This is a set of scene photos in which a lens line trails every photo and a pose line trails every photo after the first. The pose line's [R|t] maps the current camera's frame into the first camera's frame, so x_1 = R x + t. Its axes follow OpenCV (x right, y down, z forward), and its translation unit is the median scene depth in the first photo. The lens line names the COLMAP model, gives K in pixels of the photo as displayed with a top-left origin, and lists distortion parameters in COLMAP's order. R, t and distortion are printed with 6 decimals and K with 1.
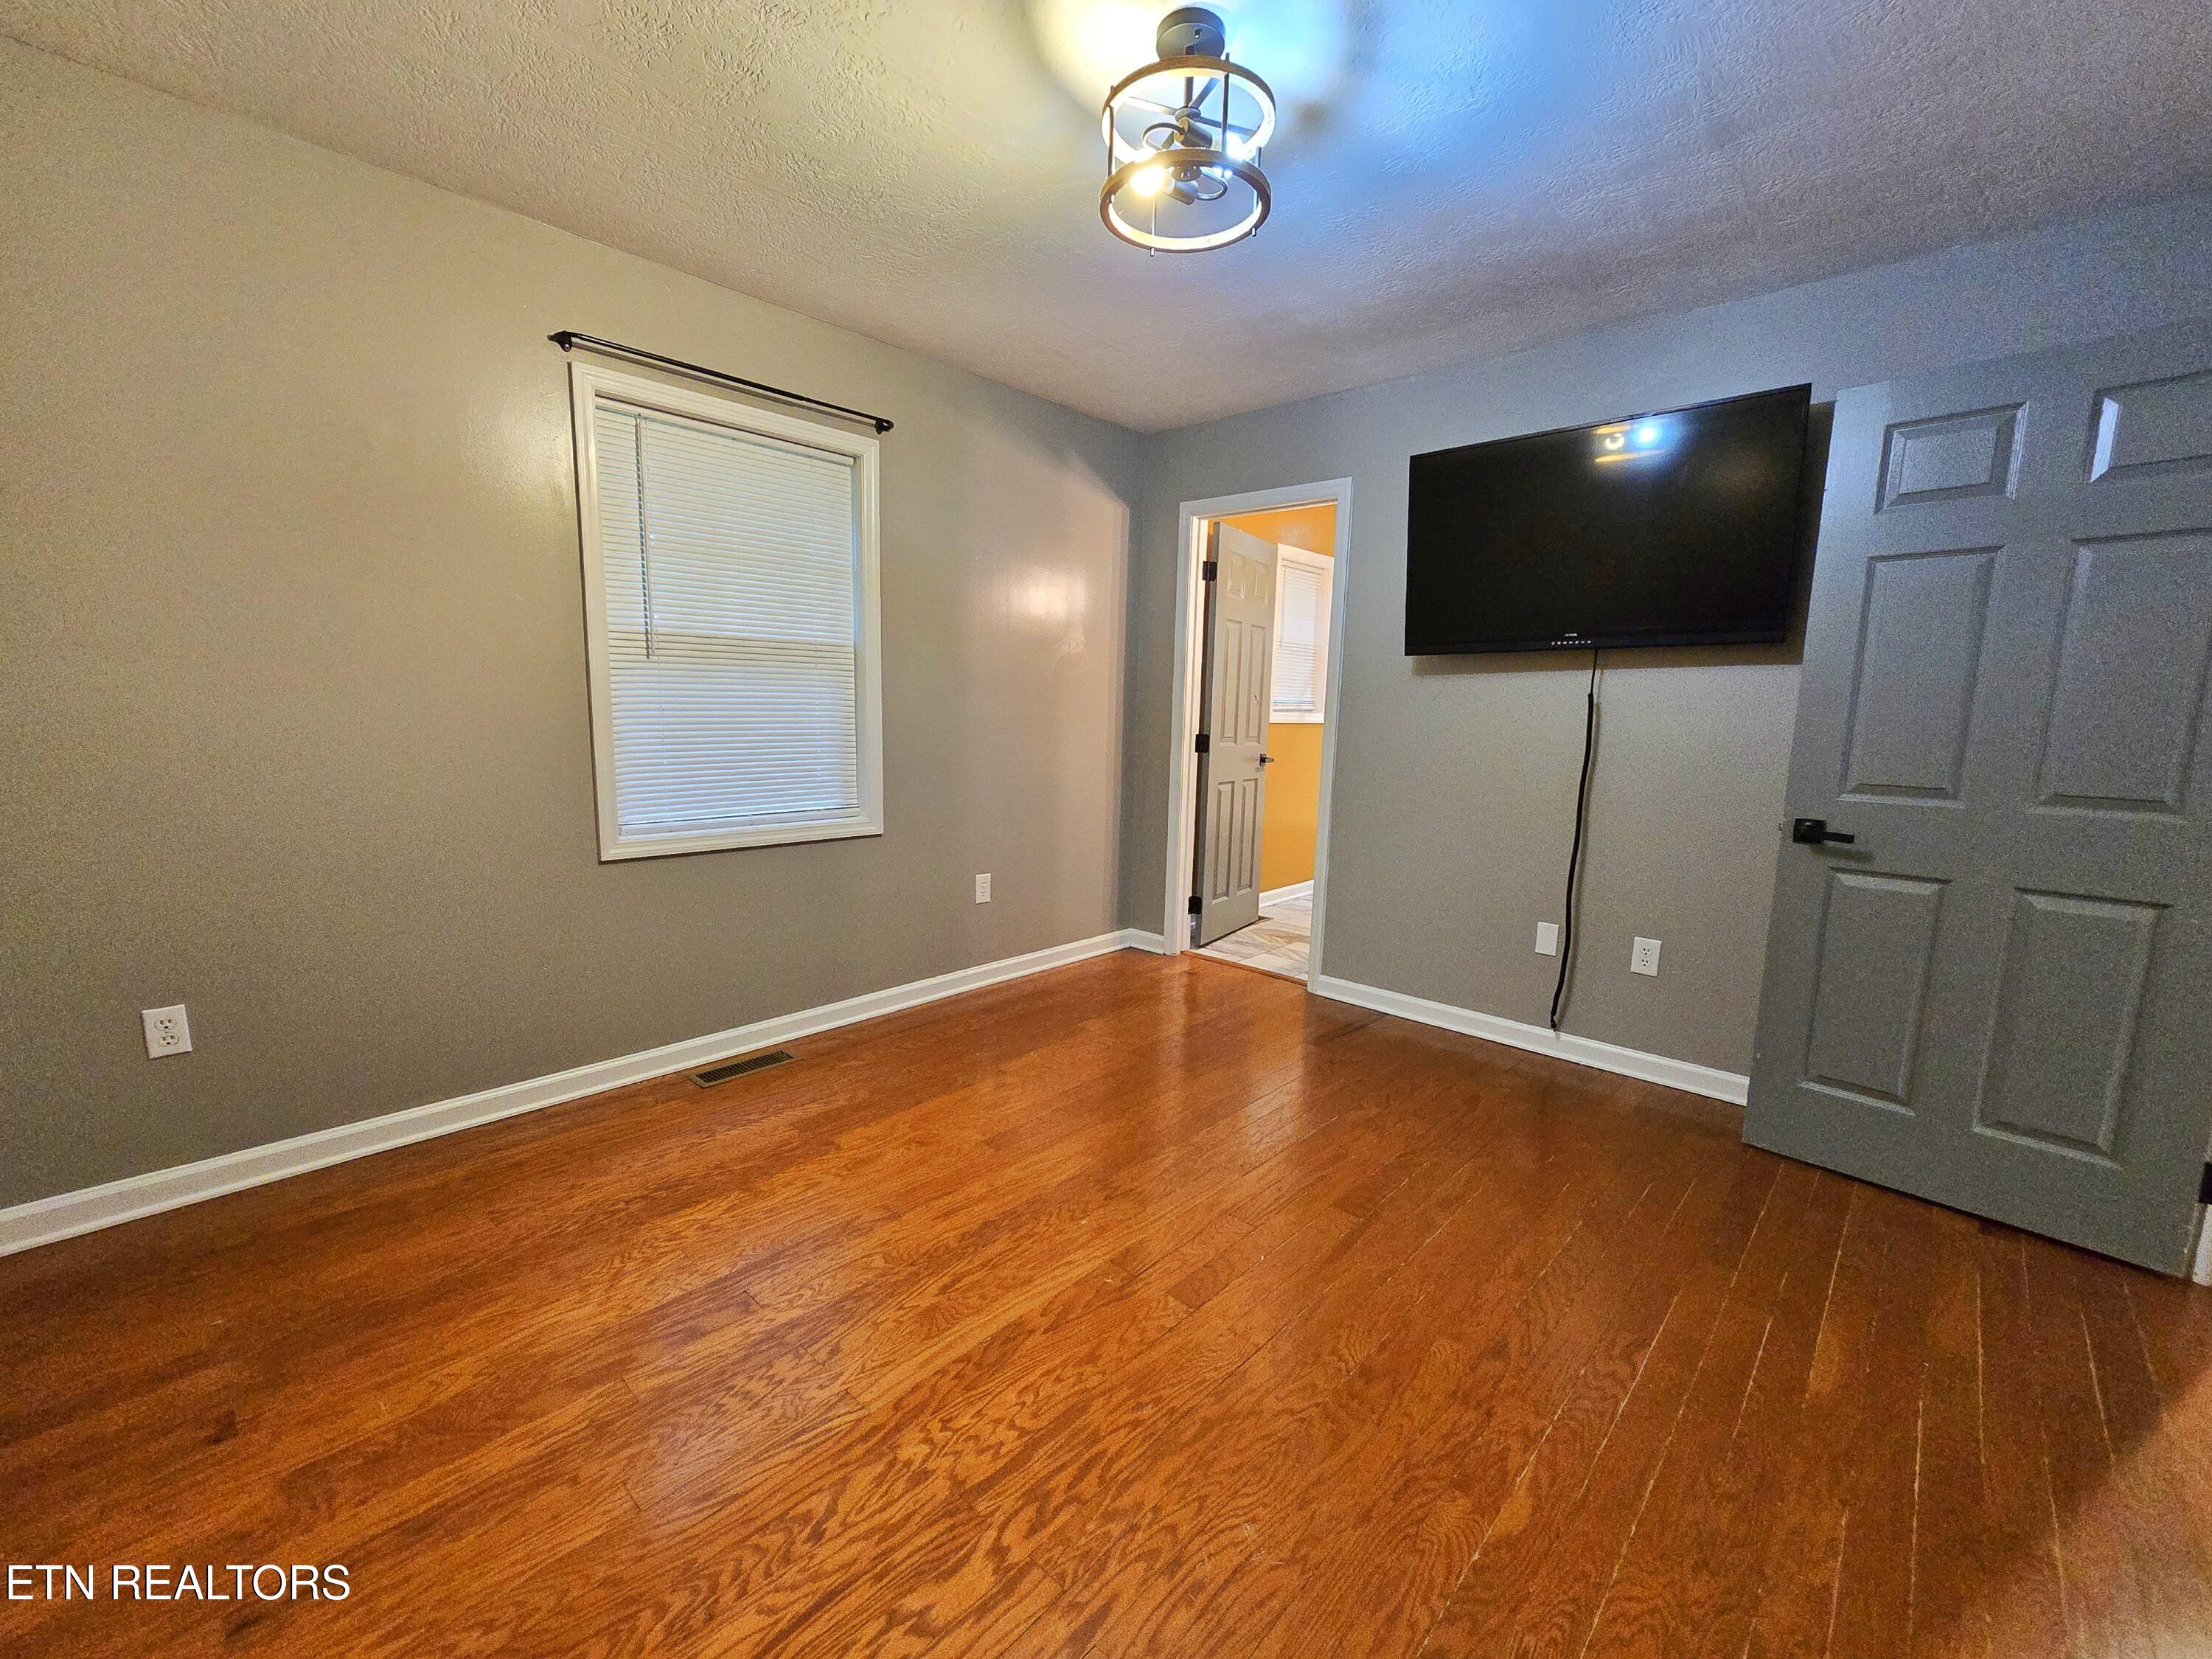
lens RADIAL K [[841.8, 0, 1143.1], [0, 841.8, 830.0], [0, 0, 1]] dist [-0.001380, -0.000077]
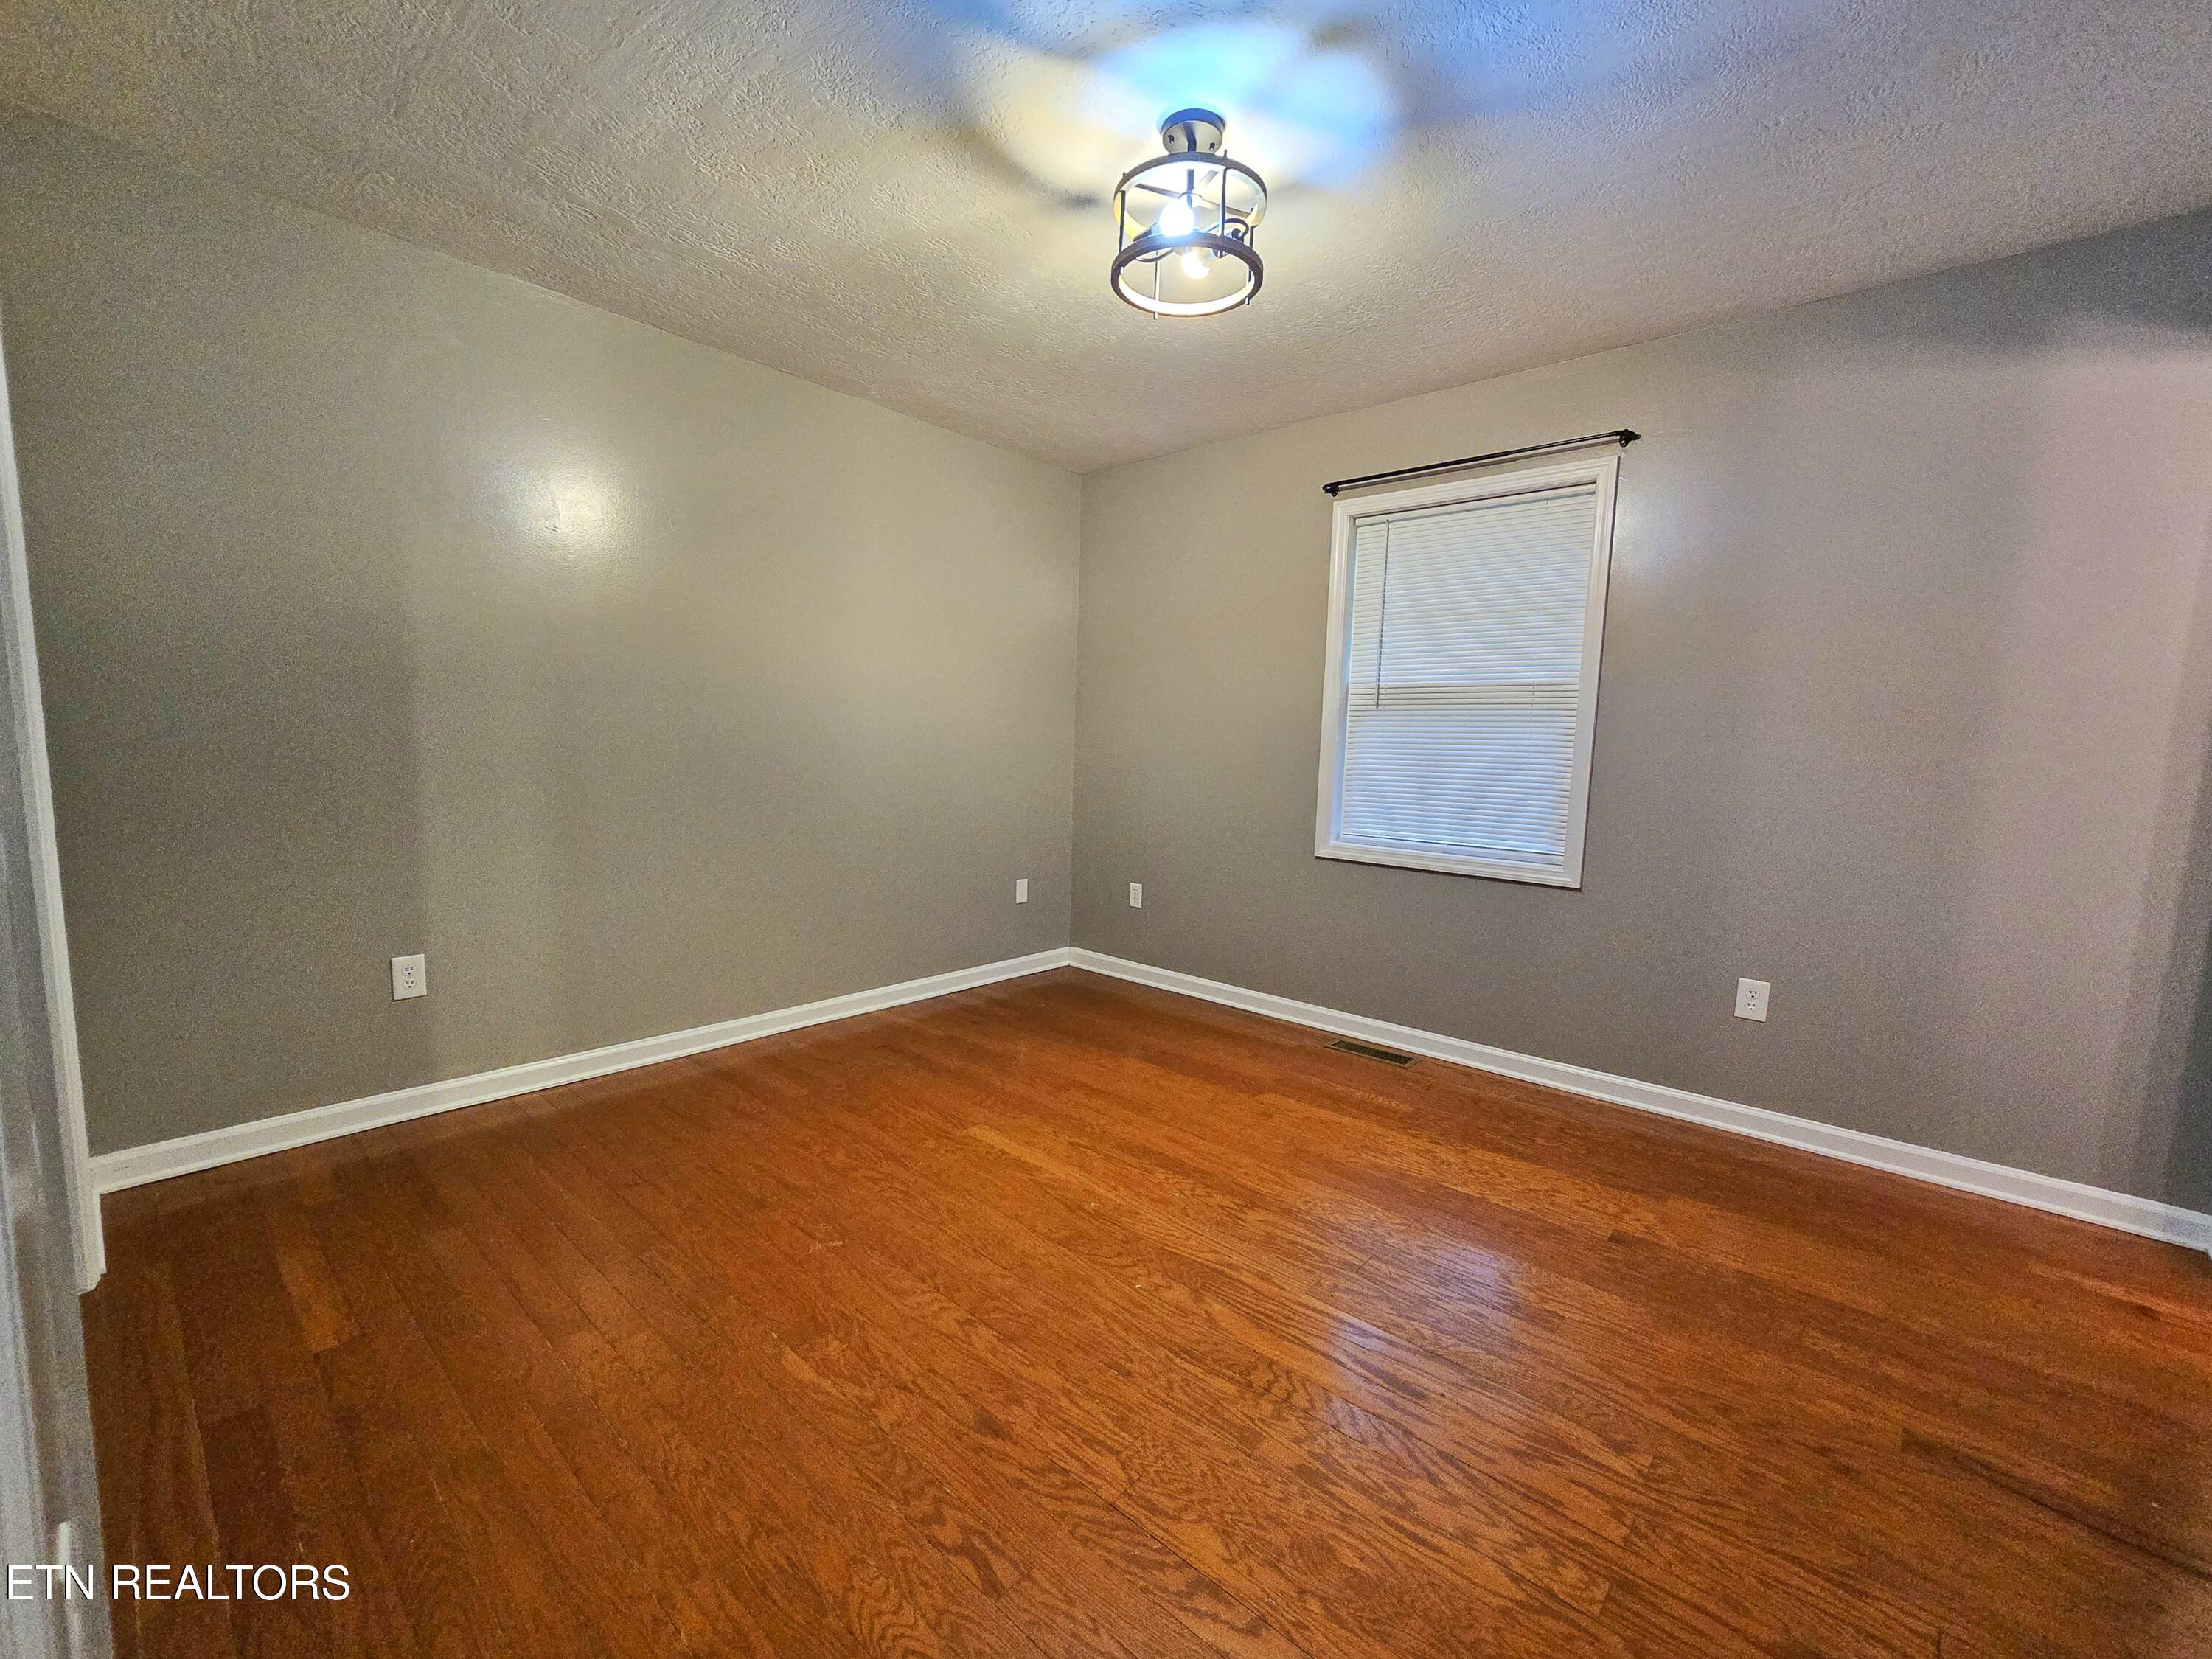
lens RADIAL K [[895.2, 0, 1106.0], [0, 895.2, 829.5], [0, 0, 1]] dist [0.001504, 0.000231]
pose [[0.060058, 0.089202, -0.994201, 0.793737], [-0.163212, 0.983473, 0.078380, -0.065756], [0.984761, 0.157558, 0.073624, 0.553968]]
